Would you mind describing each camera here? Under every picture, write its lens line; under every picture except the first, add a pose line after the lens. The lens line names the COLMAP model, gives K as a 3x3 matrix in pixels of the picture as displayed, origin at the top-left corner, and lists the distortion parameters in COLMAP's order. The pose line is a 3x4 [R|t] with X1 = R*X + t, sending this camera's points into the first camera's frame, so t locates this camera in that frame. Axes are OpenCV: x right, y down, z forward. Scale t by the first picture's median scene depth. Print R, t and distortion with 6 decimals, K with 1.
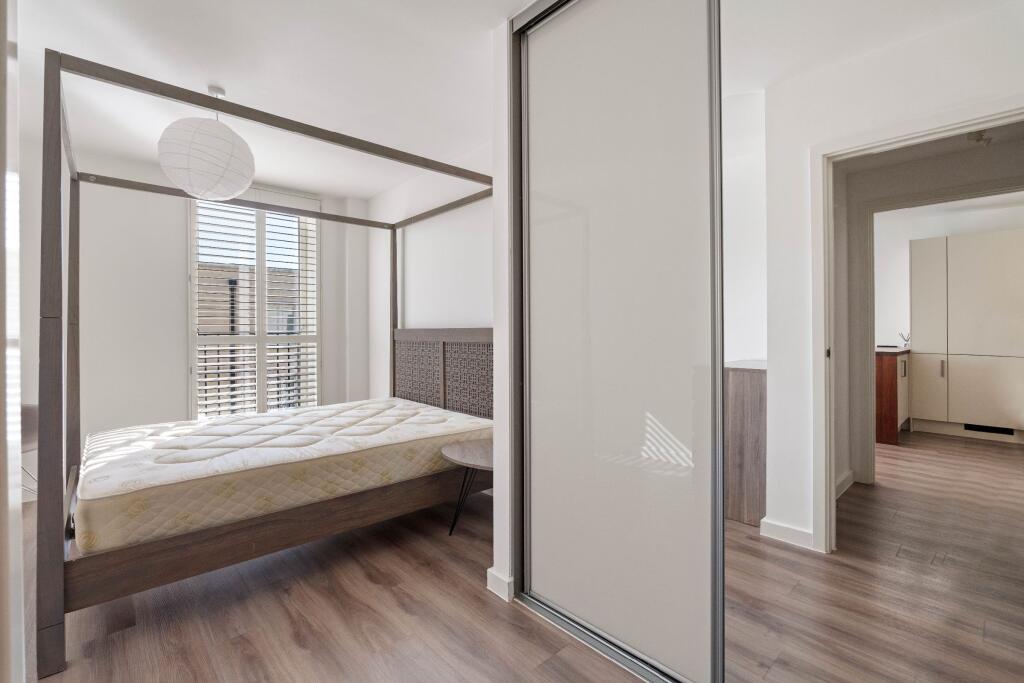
lens RADIAL K [[451.7, 0, 514.2], [0, 451.7, 334.9], [0, 0, 1]] dist [-0.010647, 0.000217]
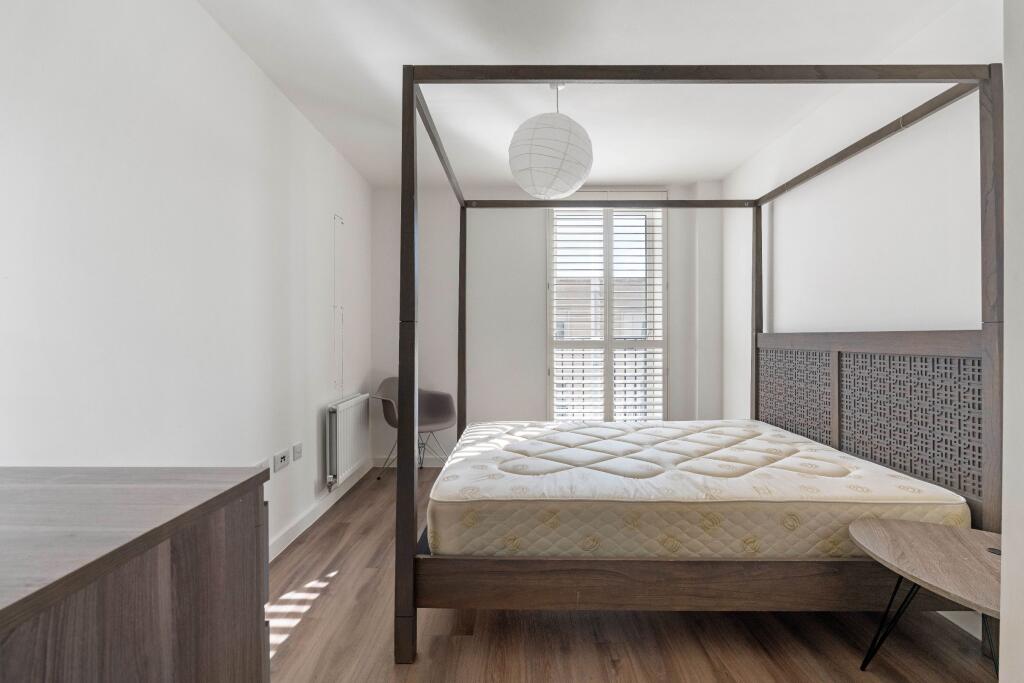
lens RADIAL K [[451.7, 0, 514.2], [0, 451.7, 334.9], [0, 0, 1]] dist [-0.010647, 0.000217]
pose [[0.736775, 0.000689, -0.676138, -0.075589], [-0.008307, 0.999933, -0.008033, -0.000520], [0.676087, 0.011535, 0.736732, 0.214492]]
